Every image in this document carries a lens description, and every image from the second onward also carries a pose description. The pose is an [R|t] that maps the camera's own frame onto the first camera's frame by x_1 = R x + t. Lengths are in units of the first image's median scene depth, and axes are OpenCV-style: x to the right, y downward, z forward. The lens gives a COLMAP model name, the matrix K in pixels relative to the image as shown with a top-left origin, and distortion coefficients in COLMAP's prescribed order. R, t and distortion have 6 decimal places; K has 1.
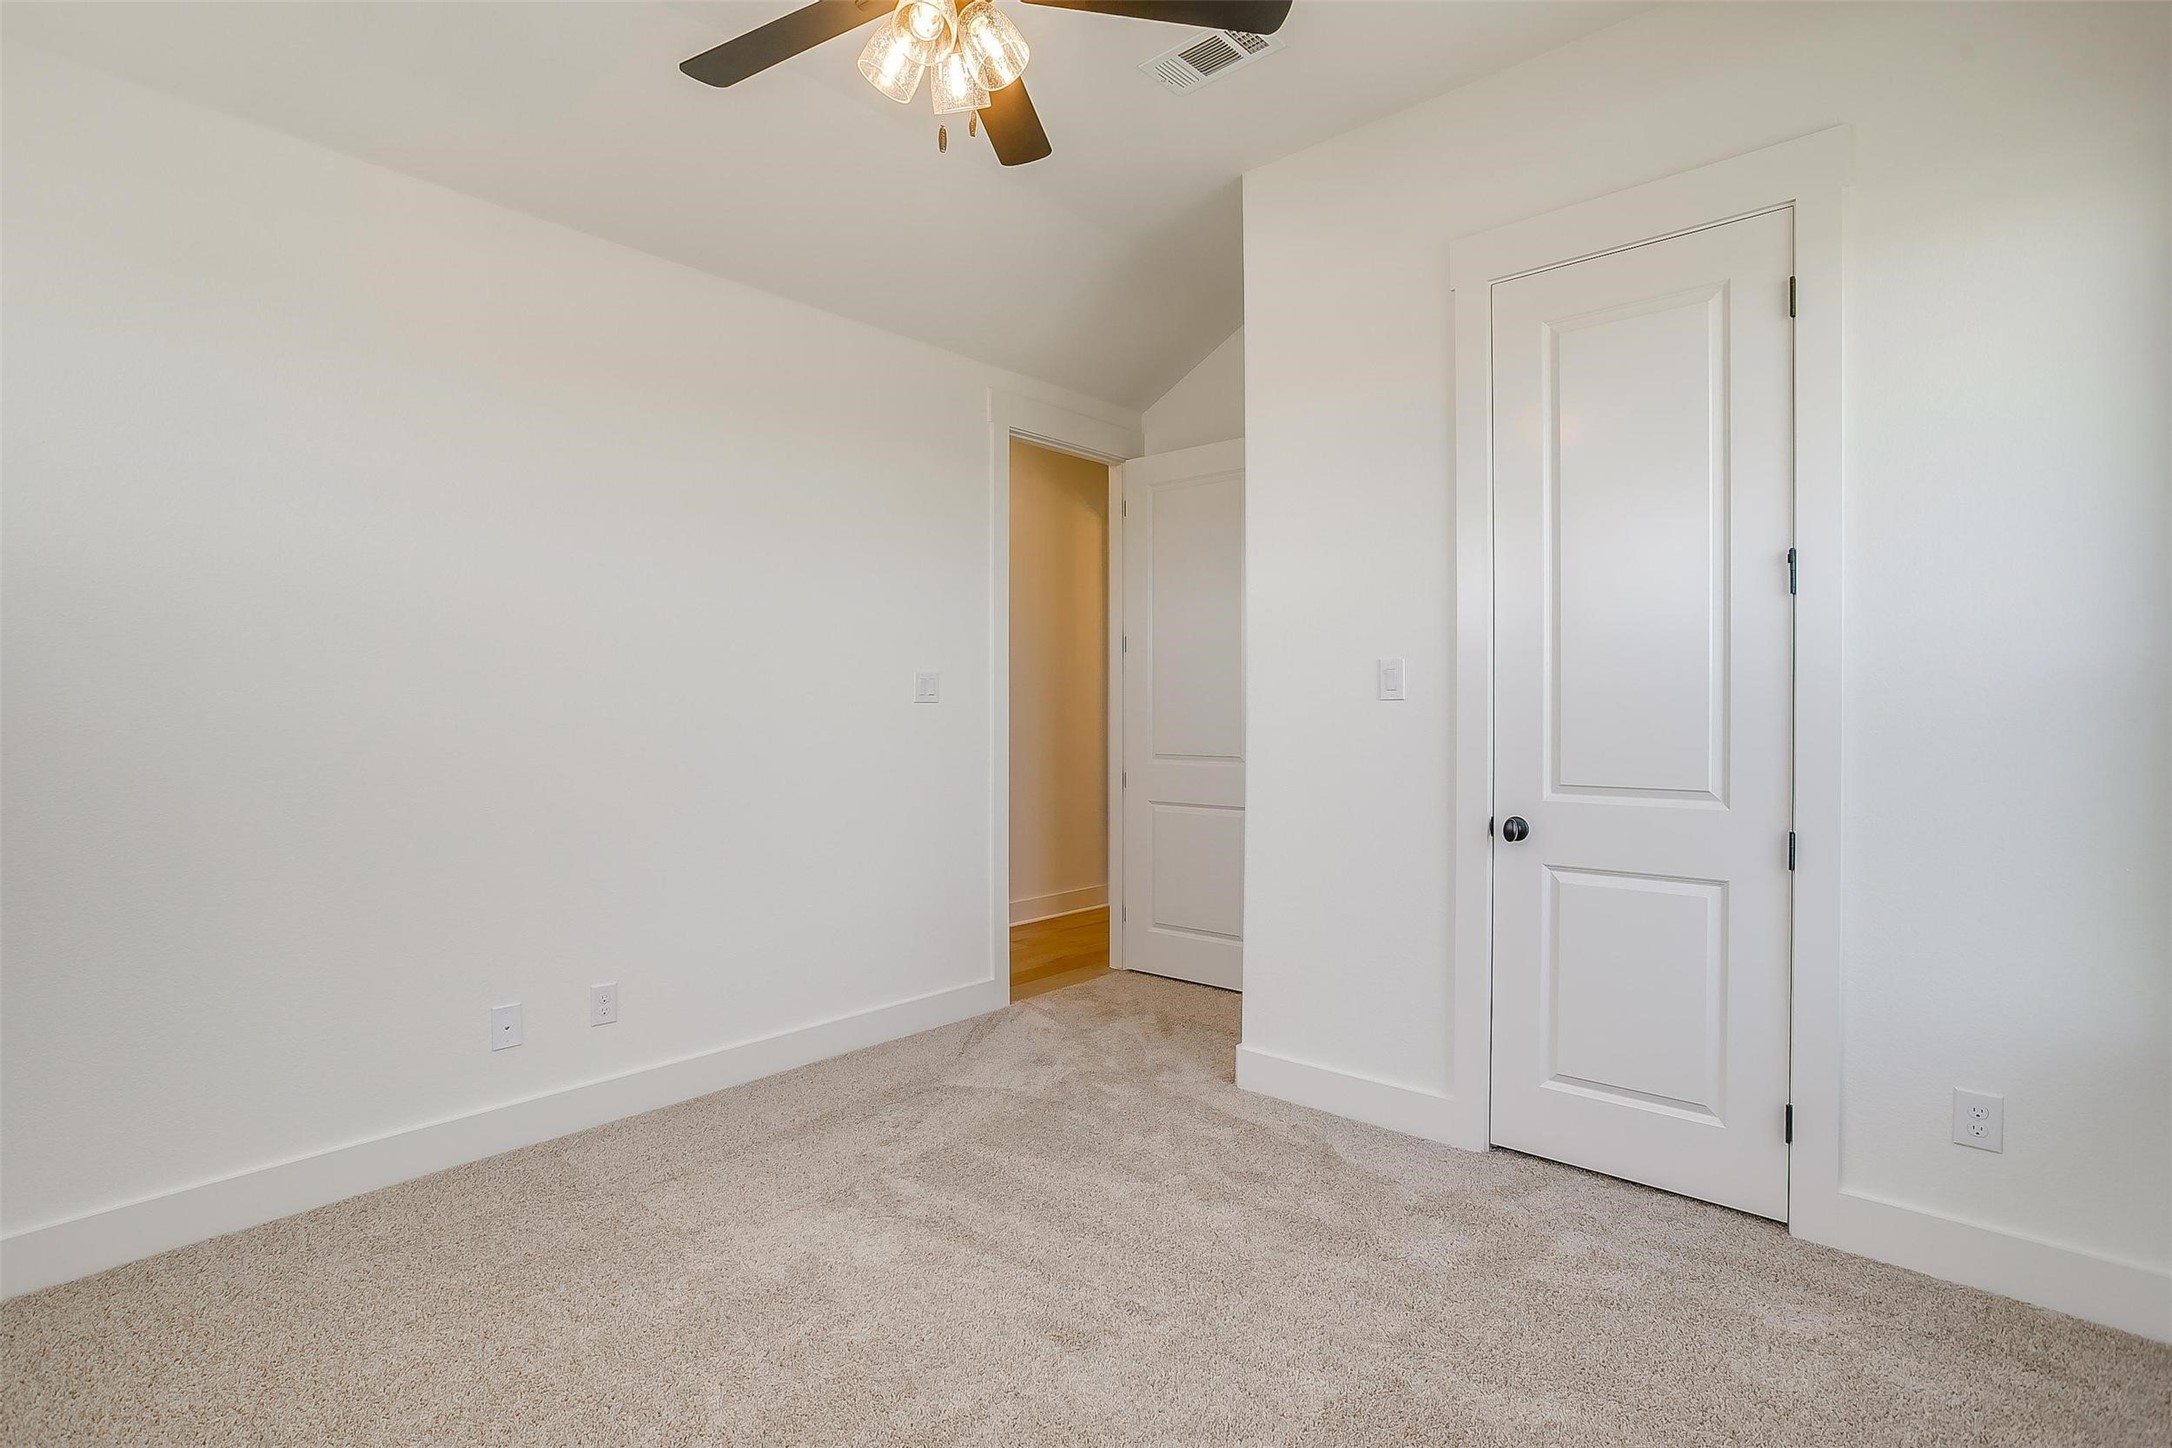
lens RADIAL K [[1060.7, 0, 1074.5], [0, 1060.7, 720.2], [0, 0, 1]] dist [-0.059506, 0.032534]
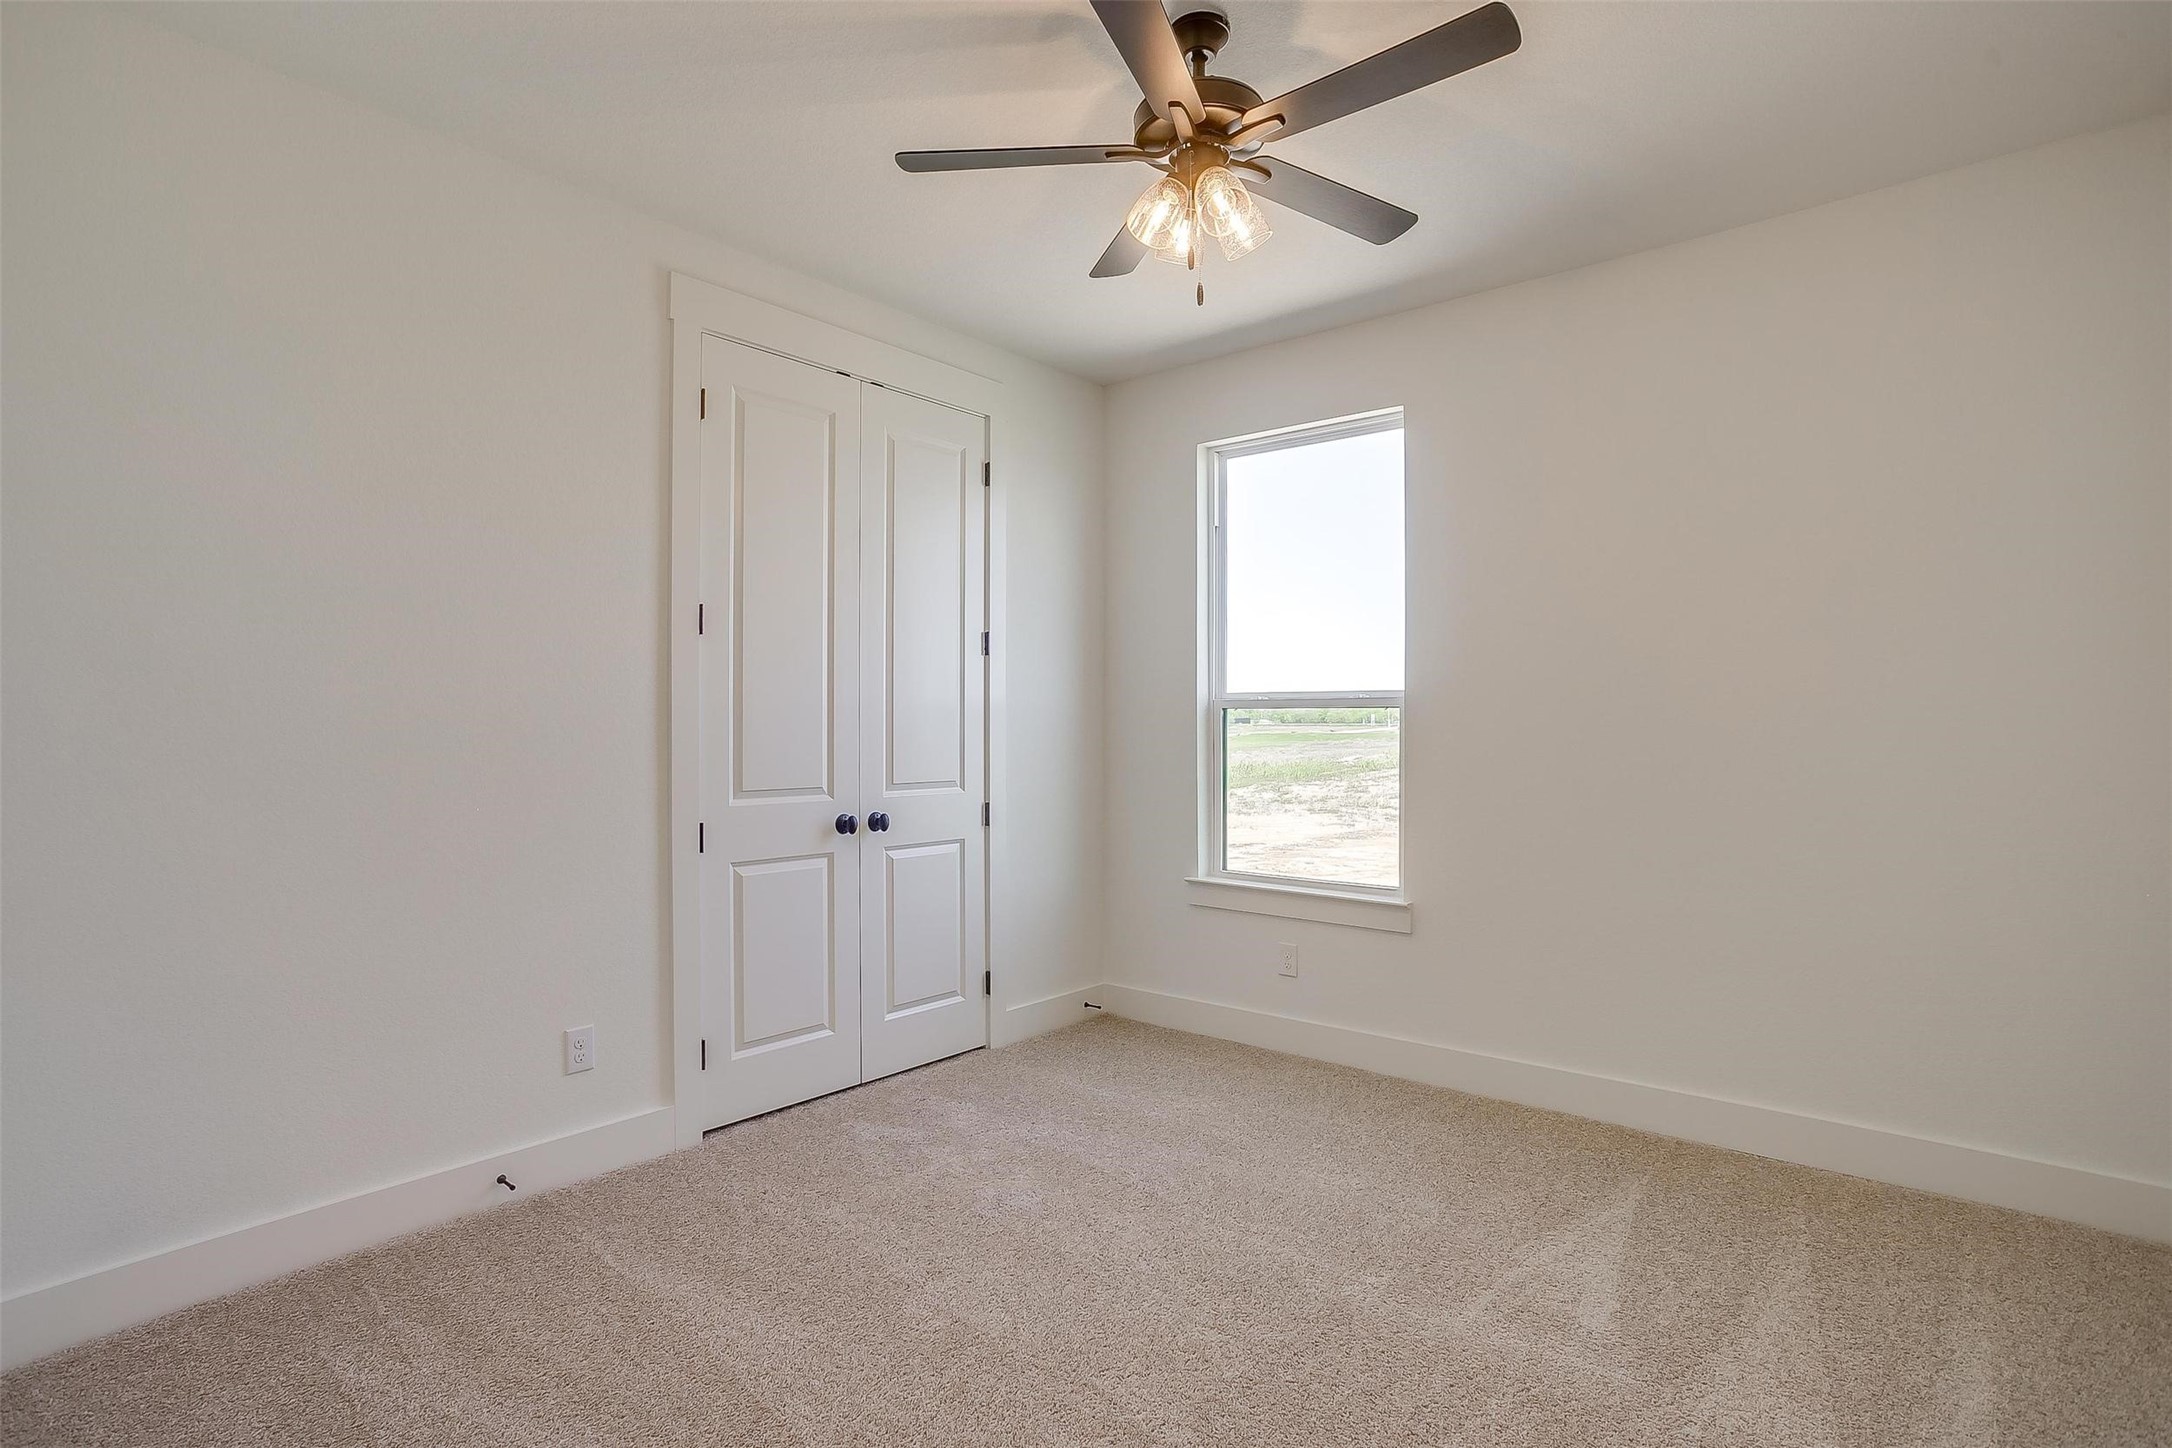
lens RADIAL K [[1060.7, 0, 1074.5], [0, 1060.7, 720.2], [0, 0, 1]] dist [-0.059506, 0.032534]
pose [[-0.020459, 0.005249, 0.999777, -0.859114], [0.005229, 0.999973, -0.005143, -0.011183], [-0.999777, 0.005123, -0.020486, 0.794727]]
